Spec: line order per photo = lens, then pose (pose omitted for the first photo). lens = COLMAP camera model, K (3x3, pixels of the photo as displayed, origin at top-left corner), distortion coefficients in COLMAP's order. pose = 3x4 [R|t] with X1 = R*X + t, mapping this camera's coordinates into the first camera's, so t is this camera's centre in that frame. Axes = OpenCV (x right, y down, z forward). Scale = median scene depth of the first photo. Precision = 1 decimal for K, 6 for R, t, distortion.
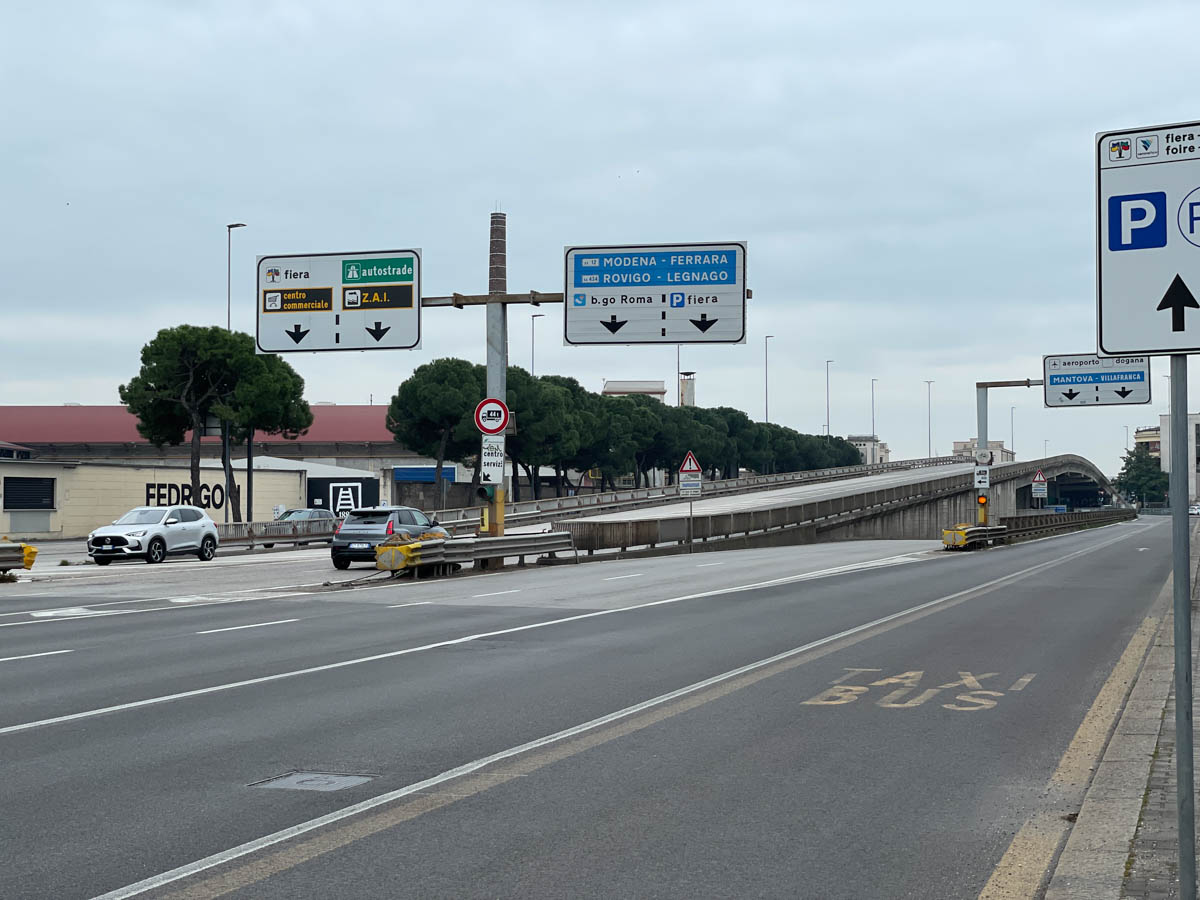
lens RADIAL K [[1682.0, 0, 600.0], [0, 1682.0, 450.0], [0, 0, 1]] dist [0.038903, 0.146757]
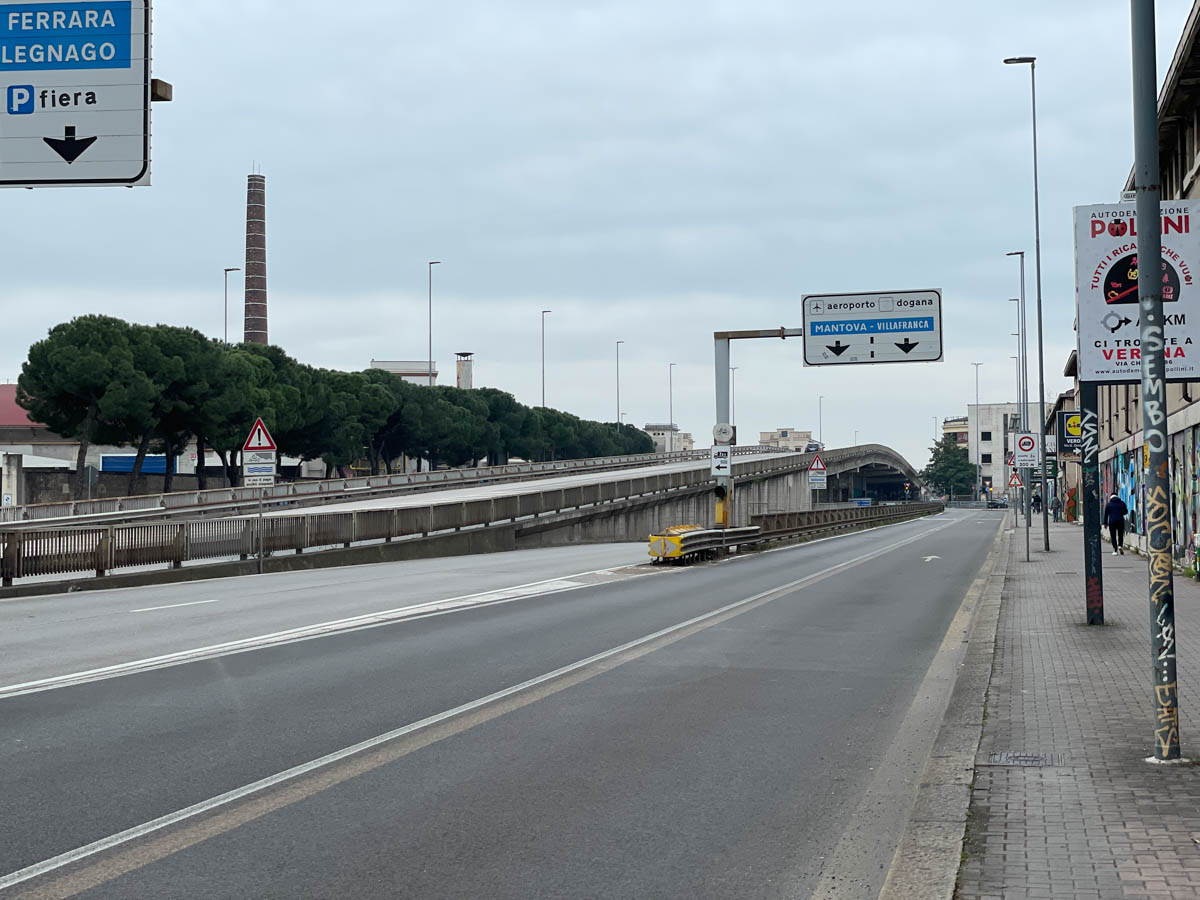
lens RADIAL K [[1682.0, 0, 600.0], [0, 1682.0, 450.0], [0, 0, 1]] dist [0.038903, 0.146757]
pose [[0.994683, 0.001160, 0.102977, 0.099393], [-0.001547, 0.999992, 0.003678, 0.008830], [-0.102972, -0.003817, 0.994677, 0.278316]]
